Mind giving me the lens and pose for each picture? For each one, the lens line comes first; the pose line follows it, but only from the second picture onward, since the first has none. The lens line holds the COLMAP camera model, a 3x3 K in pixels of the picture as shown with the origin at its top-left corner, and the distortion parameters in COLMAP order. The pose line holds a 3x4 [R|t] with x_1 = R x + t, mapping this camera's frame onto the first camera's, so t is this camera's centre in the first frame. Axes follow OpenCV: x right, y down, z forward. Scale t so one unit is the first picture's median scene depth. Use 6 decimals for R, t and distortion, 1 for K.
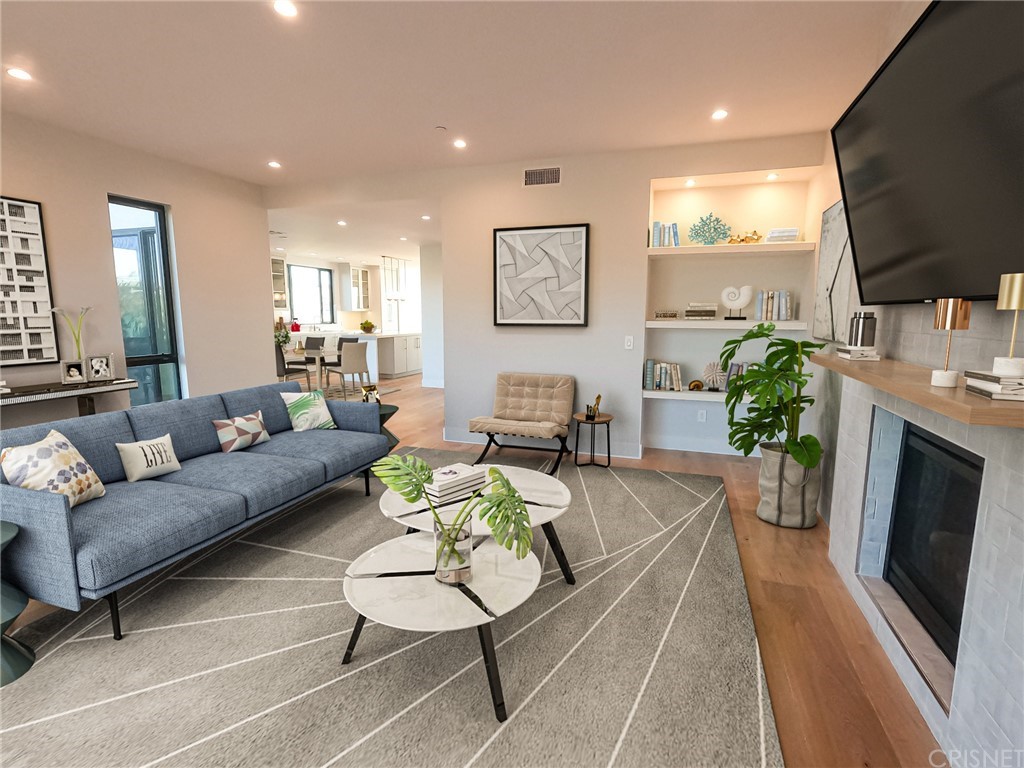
lens RADIAL K [[497.5, 0, 503.7], [0, 497.5, 384.6], [0, 0, 1]] dist [-0.001686, -0.000299]
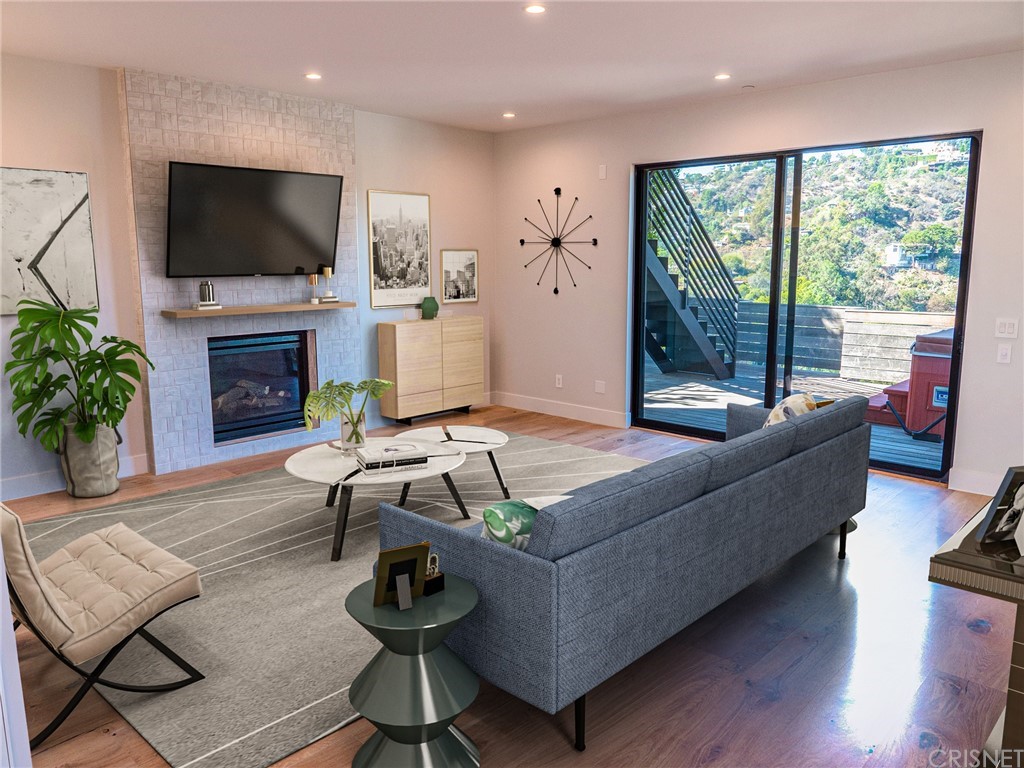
lens RADIAL K [[754.4, 0, 512.0], [0, 754.4, 384.0], [0, 0, 1]] dist [-0.009539, -0.001103]
pose [[-0.914246, -0.065063, 0.399902, -0.919679], [0.058026, 0.955821, 0.288166, -0.377710], [-0.400984, 0.286659, -0.870080, 2.170770]]
